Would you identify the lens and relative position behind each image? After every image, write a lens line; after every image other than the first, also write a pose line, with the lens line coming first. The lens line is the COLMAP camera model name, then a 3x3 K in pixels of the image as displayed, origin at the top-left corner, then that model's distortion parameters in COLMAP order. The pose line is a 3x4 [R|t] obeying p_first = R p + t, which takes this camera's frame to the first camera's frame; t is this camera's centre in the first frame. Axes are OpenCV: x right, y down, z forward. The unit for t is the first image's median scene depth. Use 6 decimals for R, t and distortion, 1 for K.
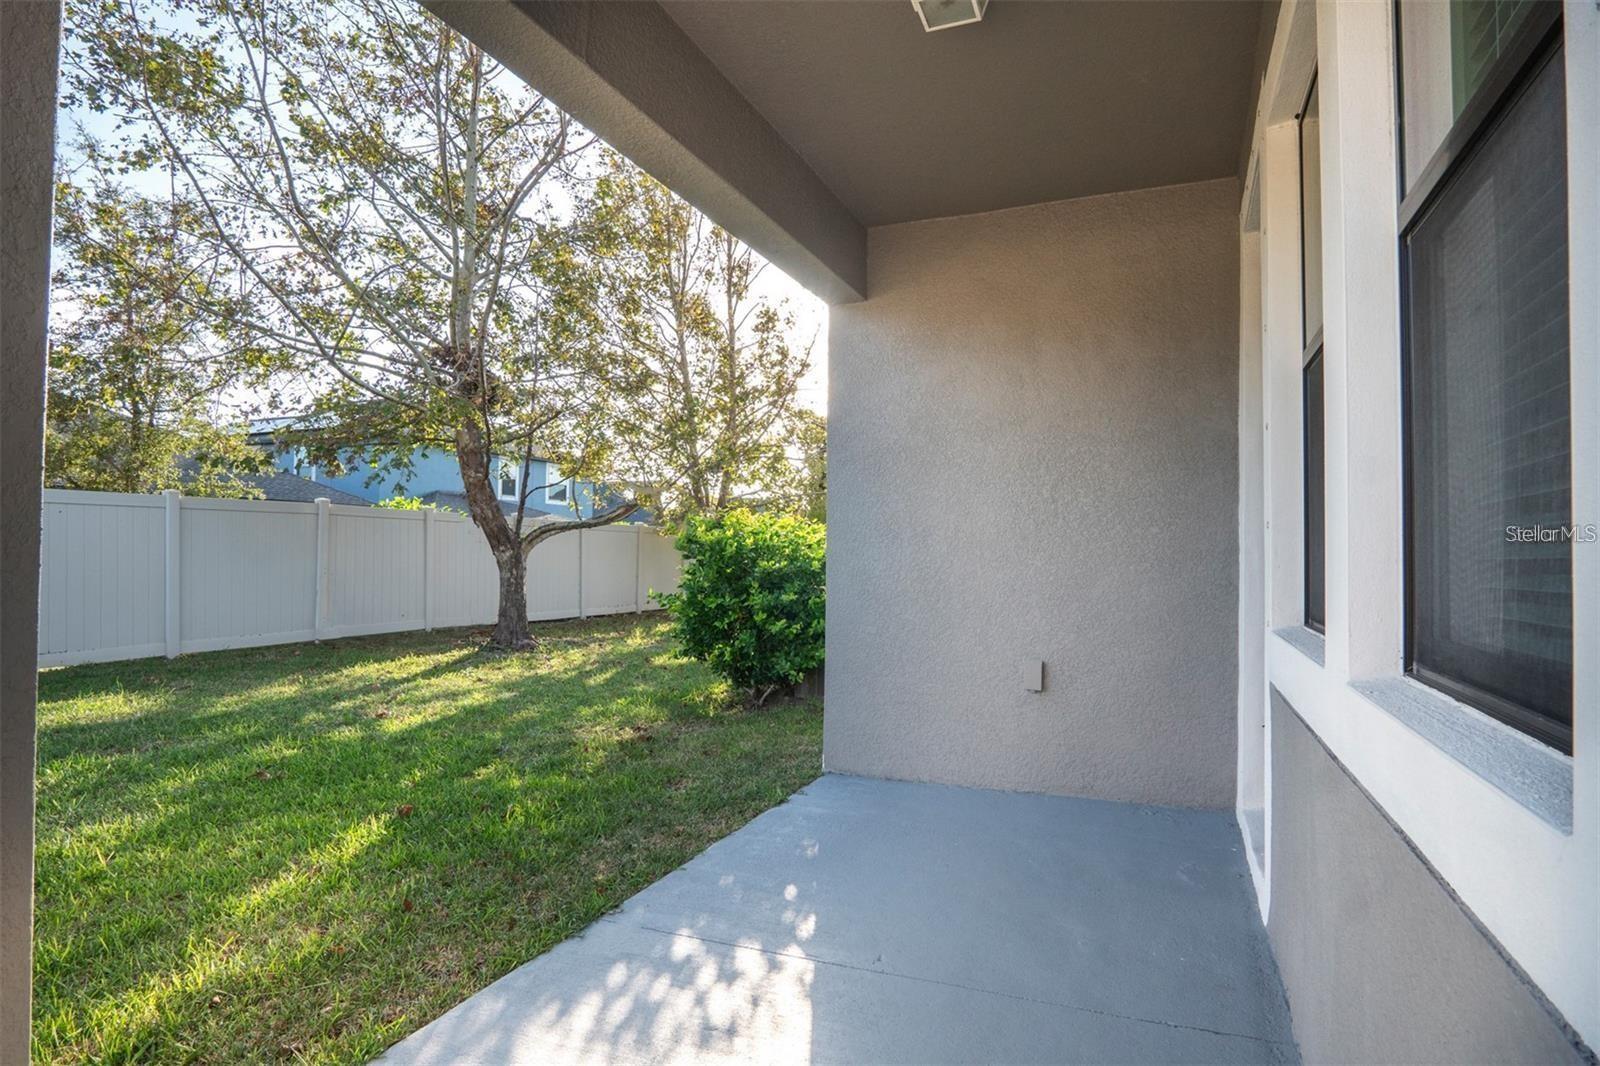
lens RADIAL K [[867.8, 0, 800.1], [0, 867.8, 537.1], [0, 0, 1]] dist [-0.032712, 0.011432]
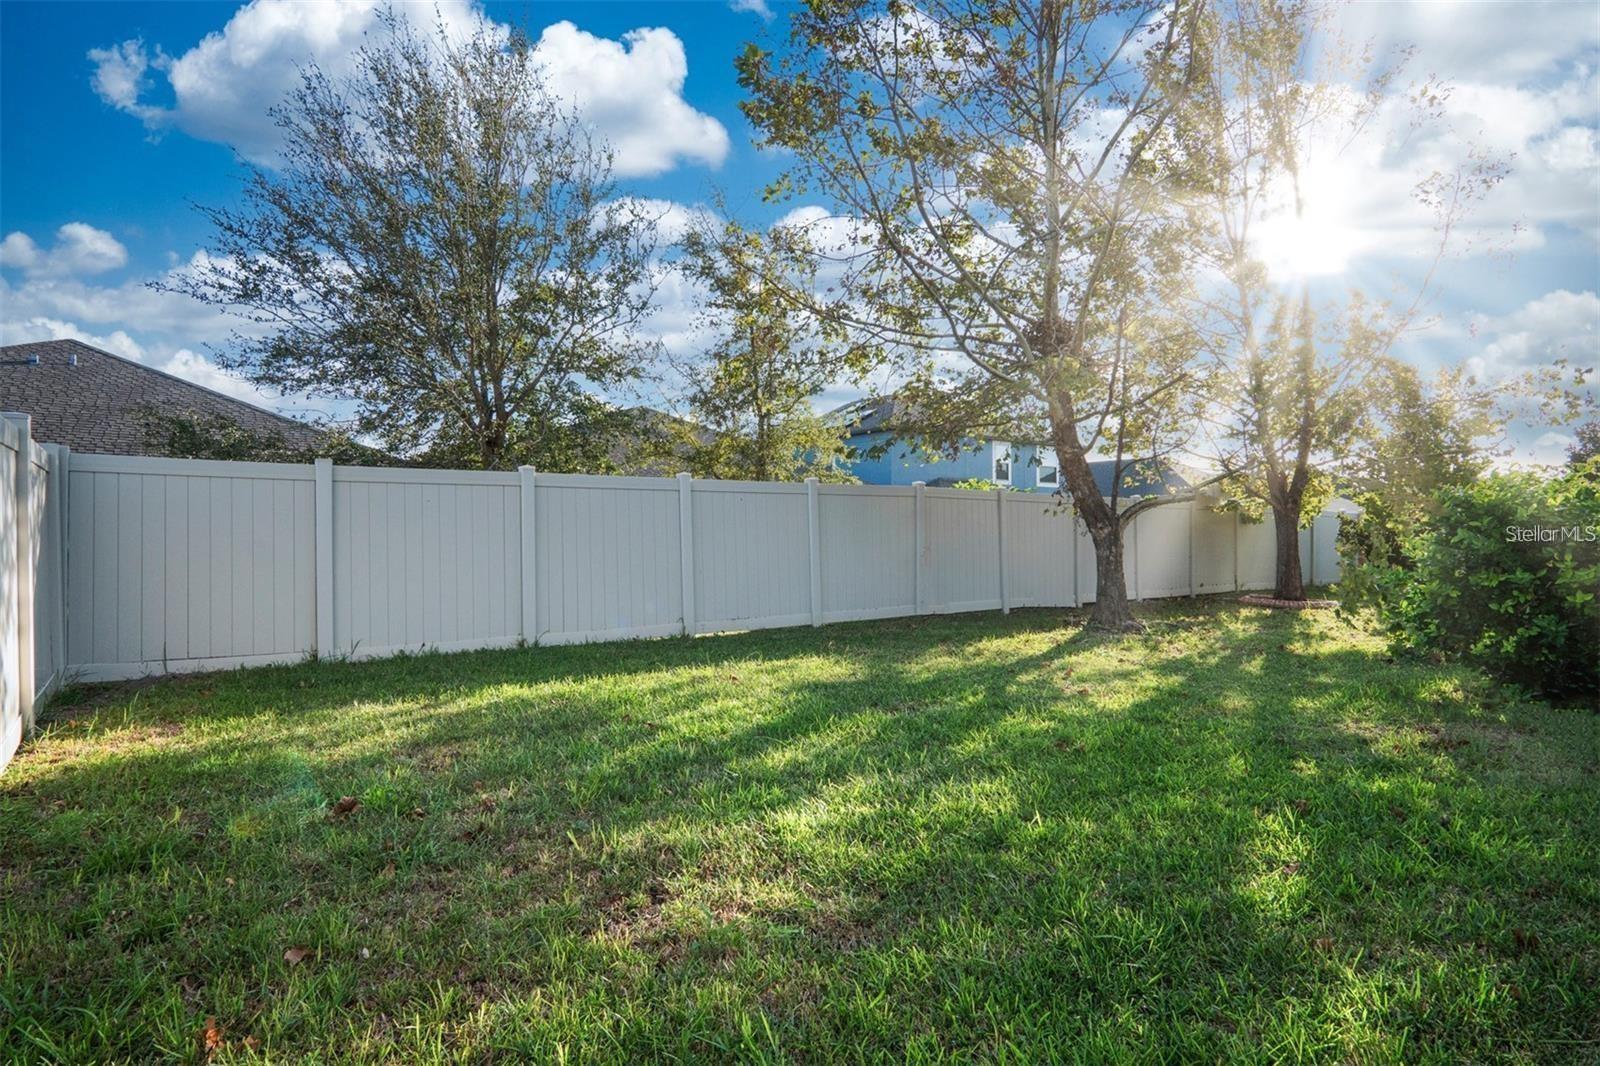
lens RADIAL K [[867.8, 0, 799.2], [0, 867.8, 537.3], [0, 0, 1]] dist [-0.032712, 0.011432]
pose [[0.864161, -0.012647, -0.503057, -0.149573], [0.021852, 0.999684, 0.012404, 0.007485], [0.502741, -0.021712, 0.864164, 0.000143]]
